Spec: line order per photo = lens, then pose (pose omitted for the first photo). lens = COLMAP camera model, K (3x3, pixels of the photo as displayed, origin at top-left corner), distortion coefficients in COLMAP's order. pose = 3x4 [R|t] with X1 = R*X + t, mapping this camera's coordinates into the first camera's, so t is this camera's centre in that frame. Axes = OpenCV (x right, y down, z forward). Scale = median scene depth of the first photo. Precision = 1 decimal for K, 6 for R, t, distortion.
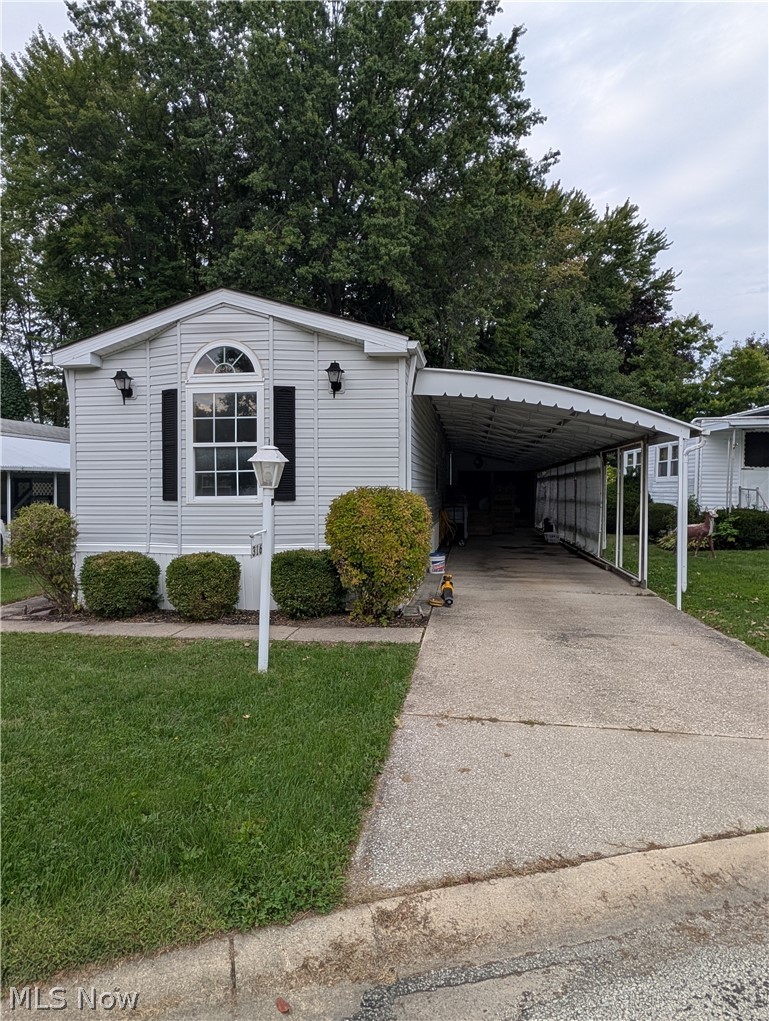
lens RADIAL K [[559.6, 0, 377.5], [0, 559.6, 507.3], [0, 0, 1]] dist [0.000664, -0.000802]
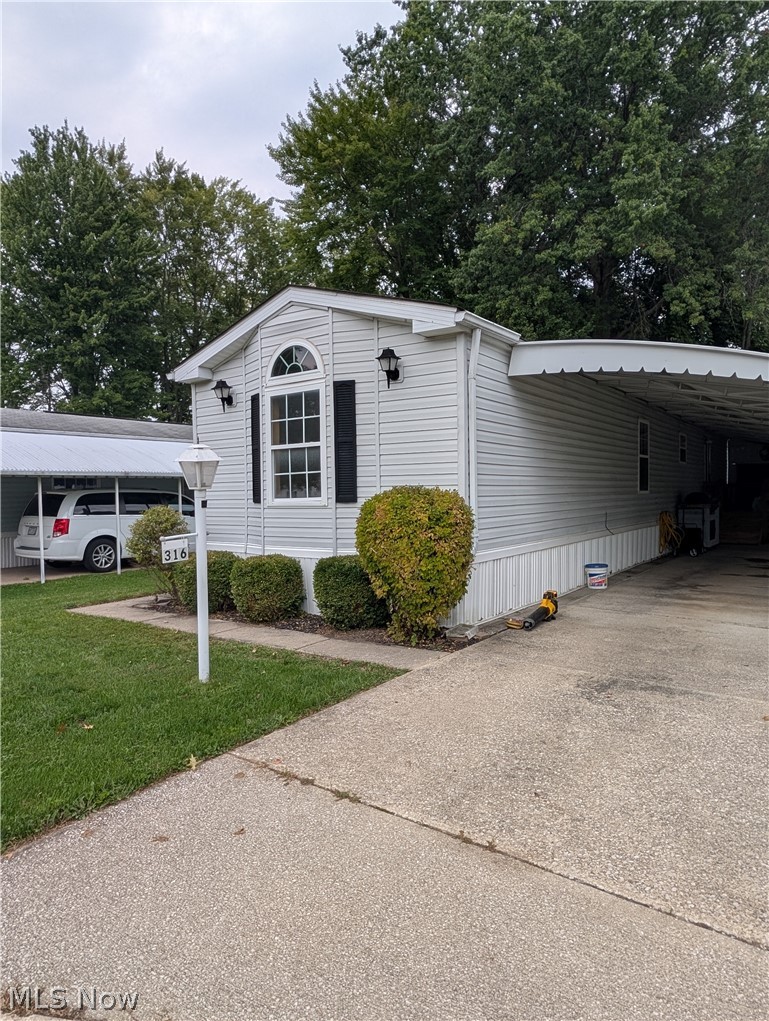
lens RADIAL K [[572.7, 0, 434.0], [0, 572.7, 516.3], [0, 0, 1]] dist [-0.000383, -0.000096]
pose [[0.906080, 0.004836, -0.423079, 0.375190], [0.000827, 0.999913, 0.013200, -0.000972], [0.423106, -0.012310, 0.905996, 0.188384]]
